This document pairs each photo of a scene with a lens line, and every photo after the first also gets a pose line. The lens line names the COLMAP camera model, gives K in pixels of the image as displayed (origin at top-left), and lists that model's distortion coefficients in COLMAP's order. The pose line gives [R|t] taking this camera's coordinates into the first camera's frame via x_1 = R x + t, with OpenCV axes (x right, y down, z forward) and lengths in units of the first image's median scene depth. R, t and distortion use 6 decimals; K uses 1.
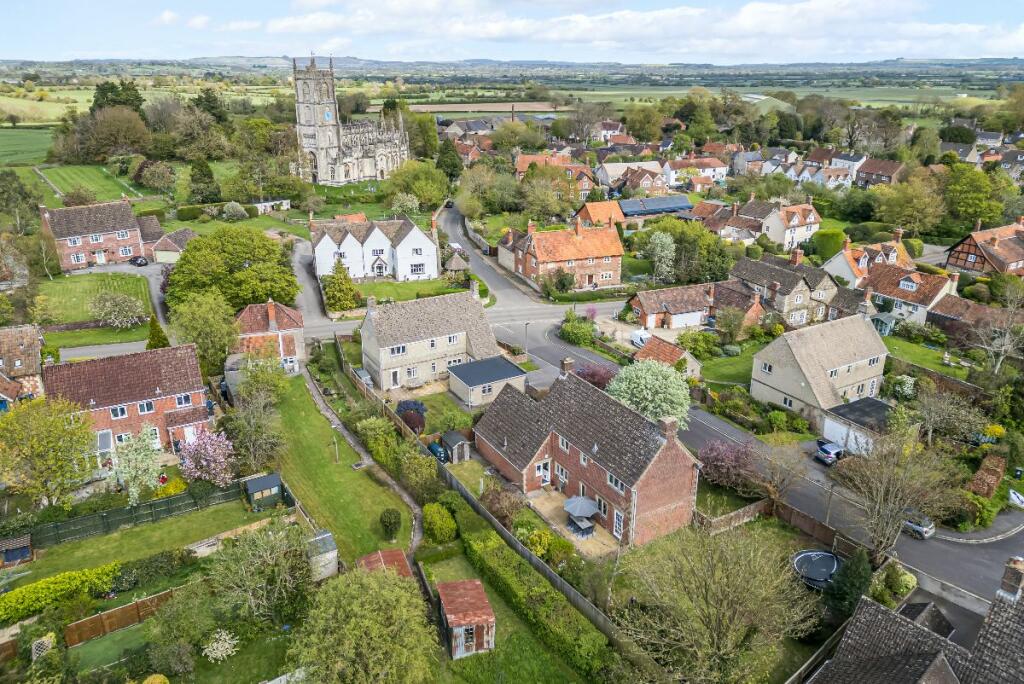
lens RADIAL K [[660.4, 0, 512.0], [0, 660.4, 342.0], [0, 0, 1]] dist [0.001591, 0.000107]
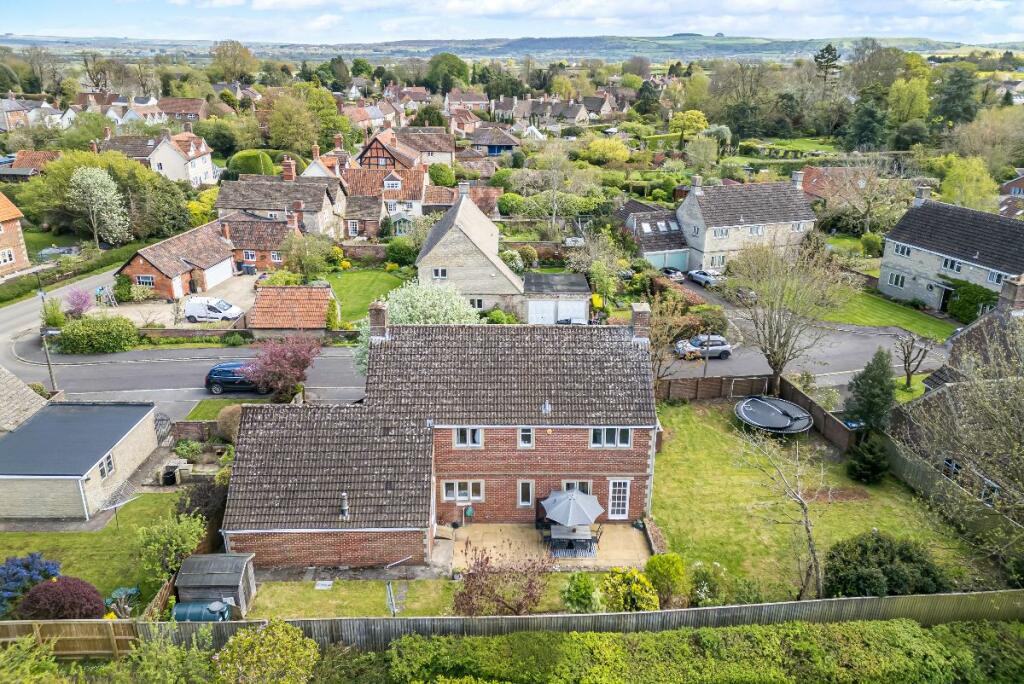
lens RADIAL K [[660.4, 0, 512.0], [0, 660.4, 342.0], [0, 0, 1]] dist [0.001591, 0.000107]
pose [[0.483835, -0.335110, 0.808459, -0.187542], [0.298912, 0.931509, 0.207226, -0.017618], [-0.822530, 0.141395, 0.550865, 0.355365]]
